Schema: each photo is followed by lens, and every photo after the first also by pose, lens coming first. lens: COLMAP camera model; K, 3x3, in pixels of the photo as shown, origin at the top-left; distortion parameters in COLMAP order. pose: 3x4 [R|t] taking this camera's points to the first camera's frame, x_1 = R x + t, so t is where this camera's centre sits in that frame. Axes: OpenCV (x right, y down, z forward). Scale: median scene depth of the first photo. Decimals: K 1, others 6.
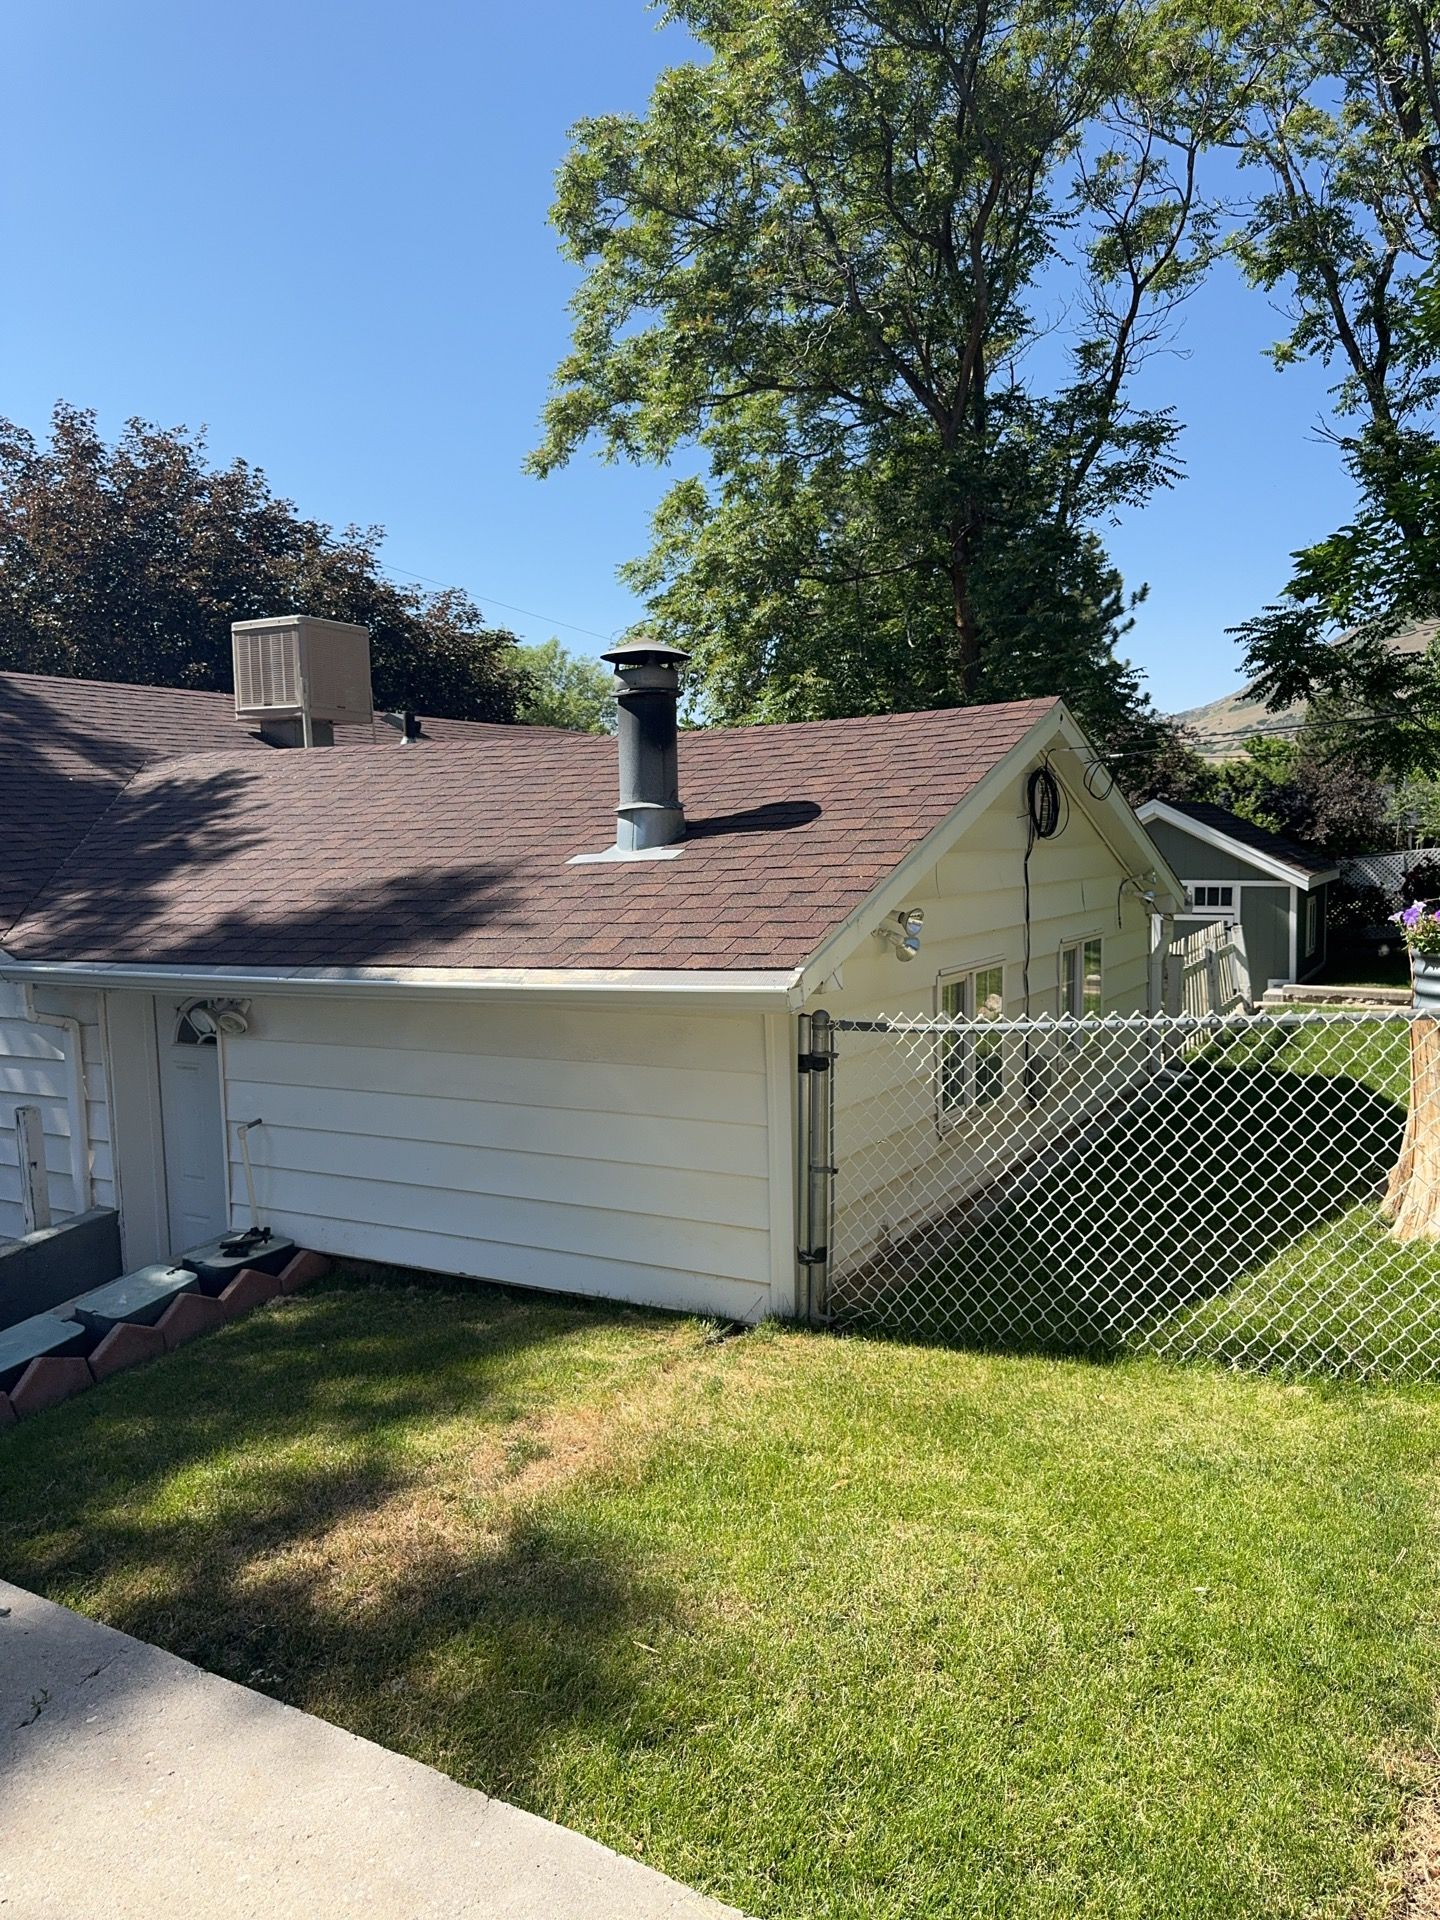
lens RADIAL K [[1341.6, 0, 720.0], [0, 1341.6, 960.0], [0, 0, 1]] dist [0.165389, -0.304746]
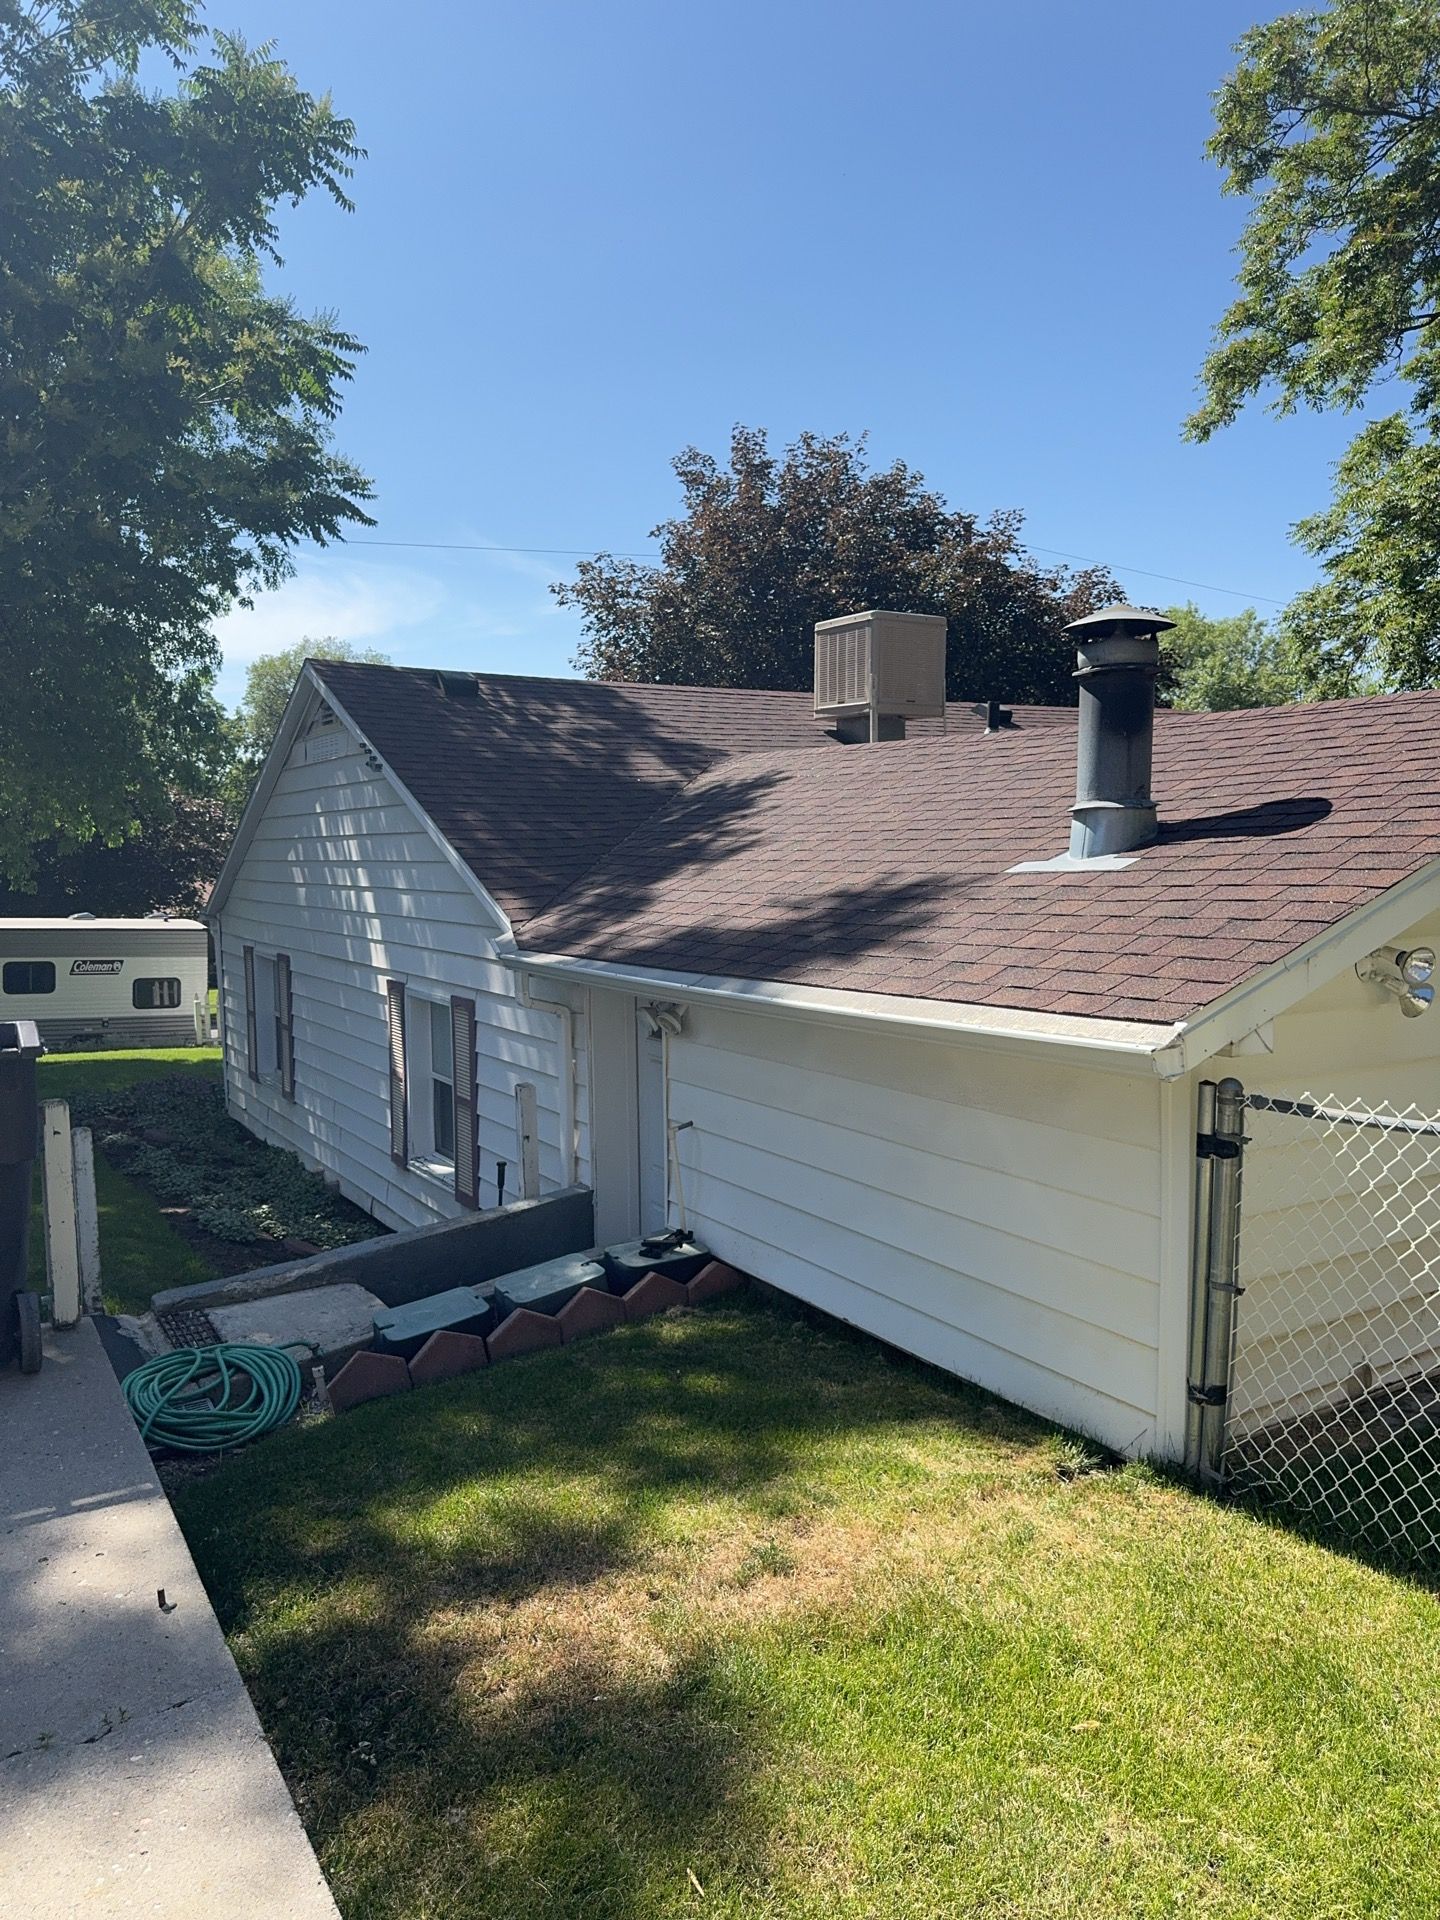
lens RADIAL K [[1341.6, 0, 720.0], [0, 1341.6, 960.0], [0, 0, 1]] dist [0.165389, -0.304746]
pose [[0.878382, 0.055634, -0.474711, 0.143960], [-0.051473, 0.998437, 0.021770, -0.024536], [0.475180, 0.005312, 0.879873, 0.141652]]
